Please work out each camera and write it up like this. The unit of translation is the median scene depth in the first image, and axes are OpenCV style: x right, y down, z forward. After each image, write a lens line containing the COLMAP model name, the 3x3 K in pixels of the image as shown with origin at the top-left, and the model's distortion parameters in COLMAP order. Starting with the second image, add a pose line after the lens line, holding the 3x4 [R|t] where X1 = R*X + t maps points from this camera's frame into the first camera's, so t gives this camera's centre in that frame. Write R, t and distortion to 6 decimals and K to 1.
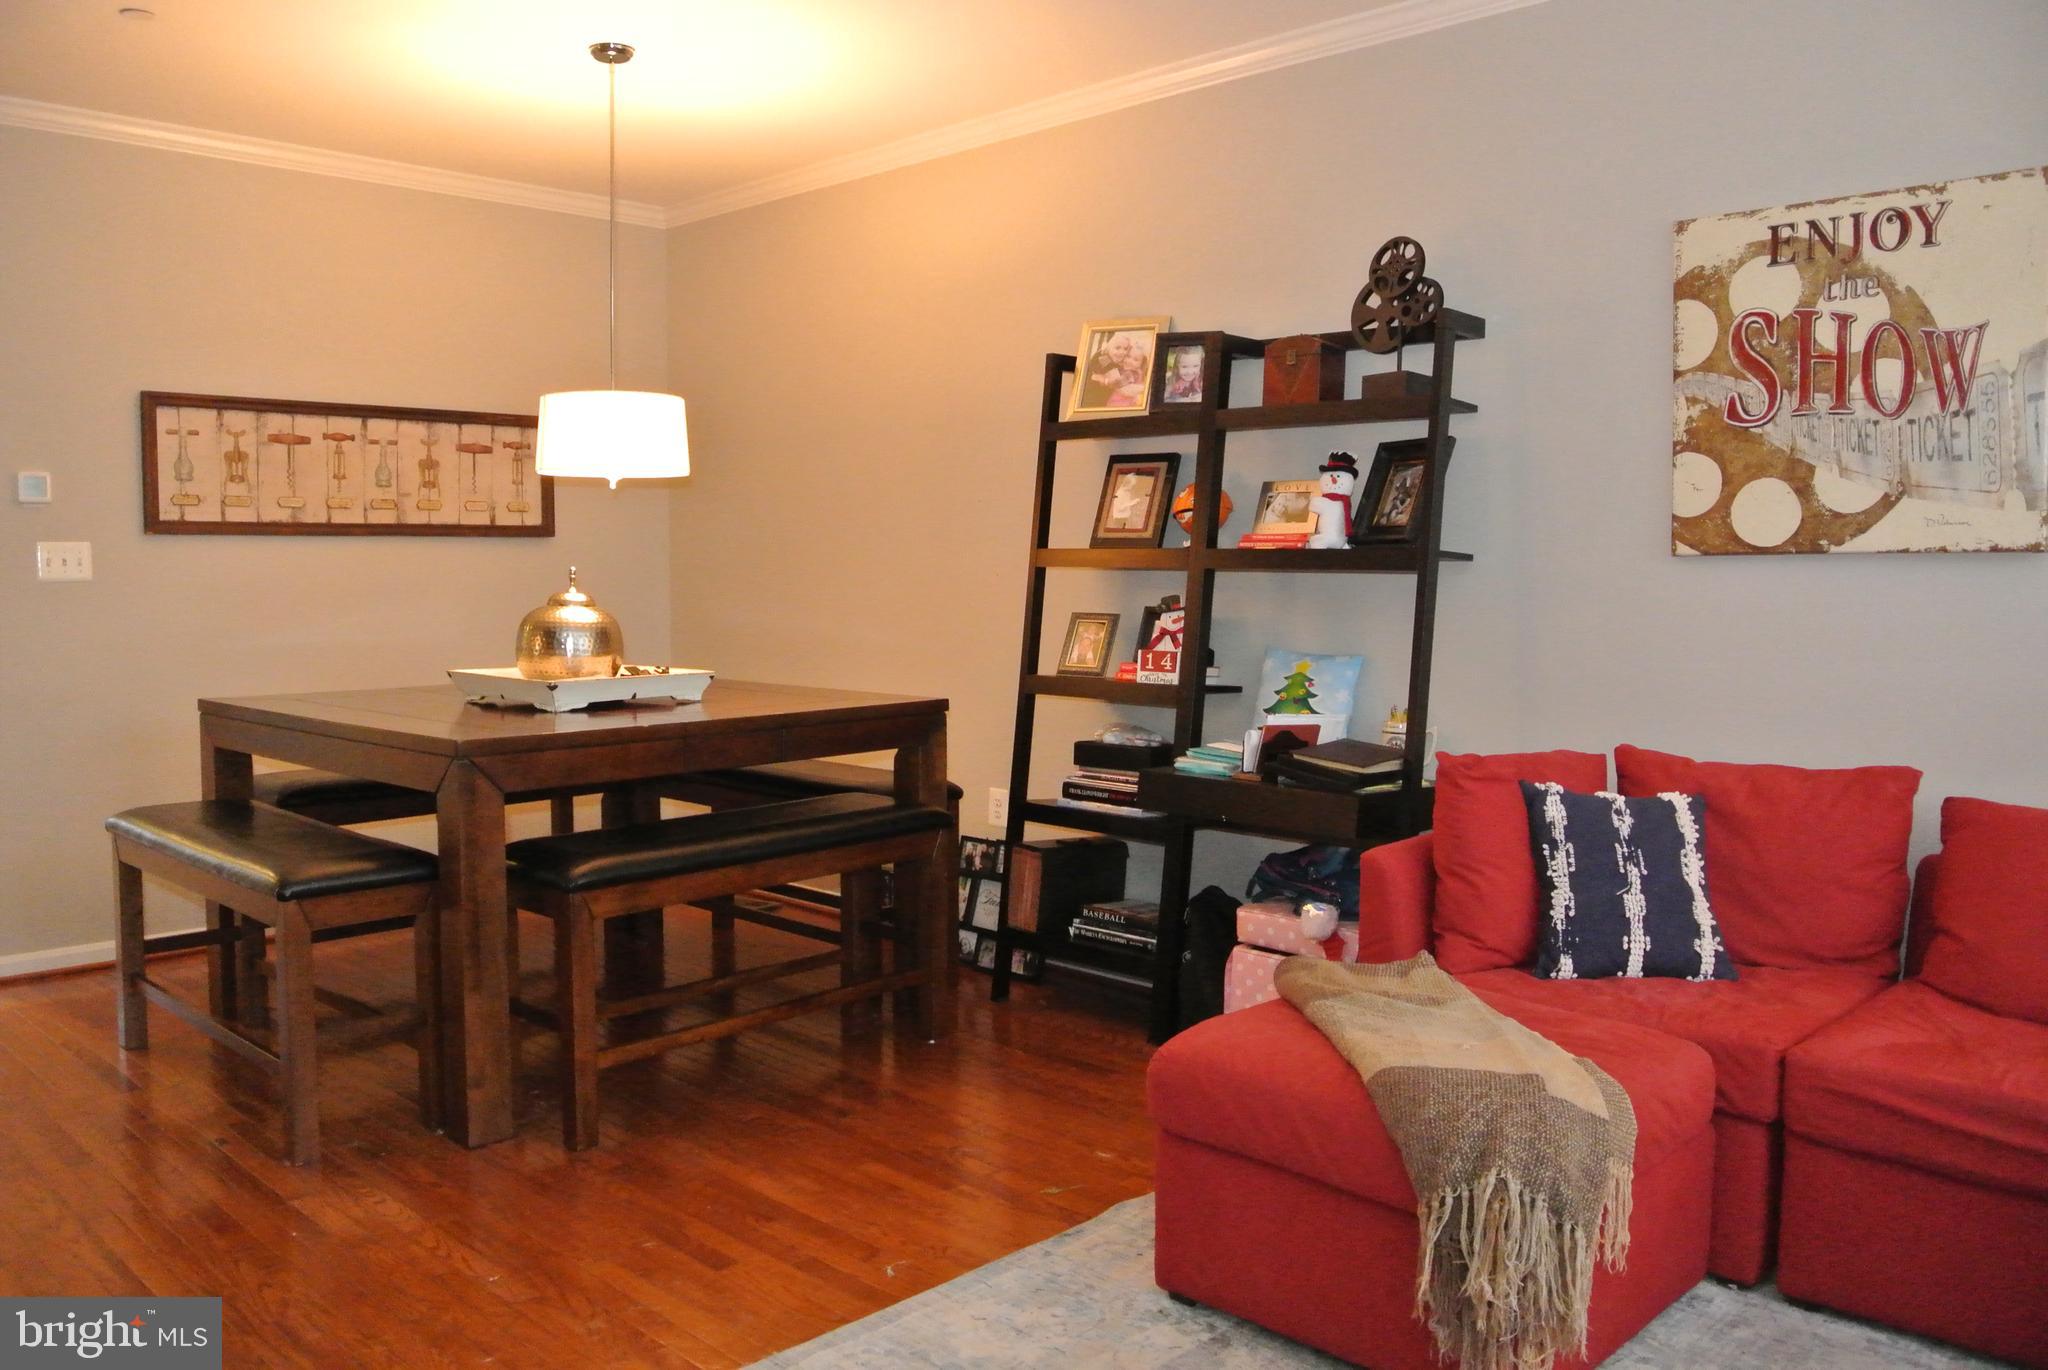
lens RADIAL K [[1581.9, 0, 980.6], [0, 1581.9, 687.9], [0, 0, 1]] dist [-0.090852, 0.039786]
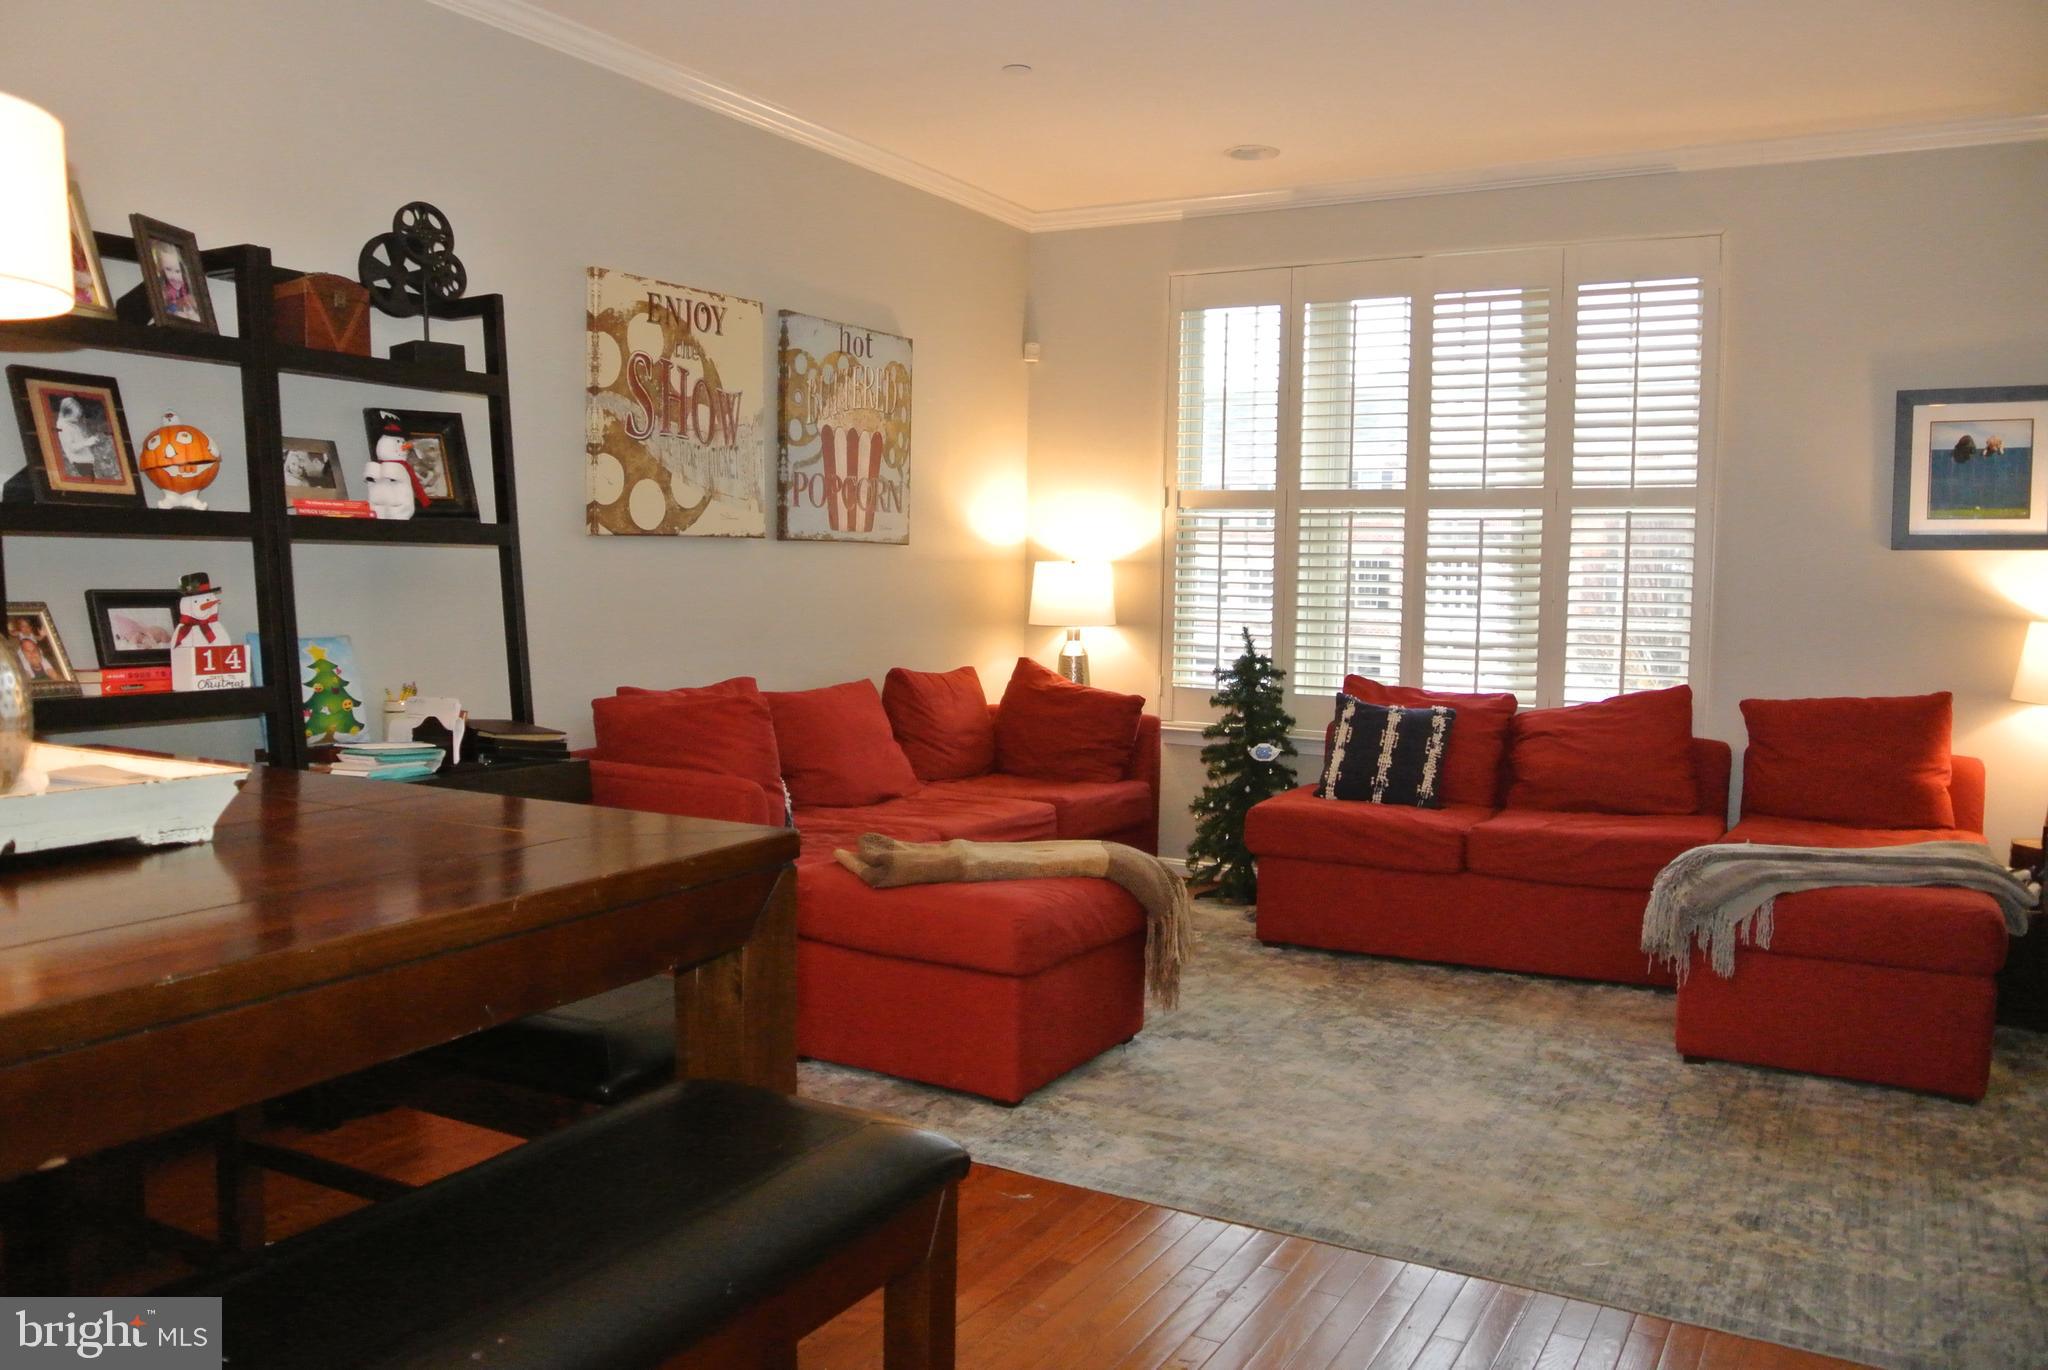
lens RADIAL K [[1581.9, 0, 980.6], [0, 1581.9, 687.9], [0, 0, 1]] dist [-0.090852, 0.039786]
pose [[-0.248602, -0.078319, 0.965434, -0.912907], [0.057636, 0.993763, 0.095459, -0.069910], [-0.966889, 0.079375, -0.242538, 1.080658]]
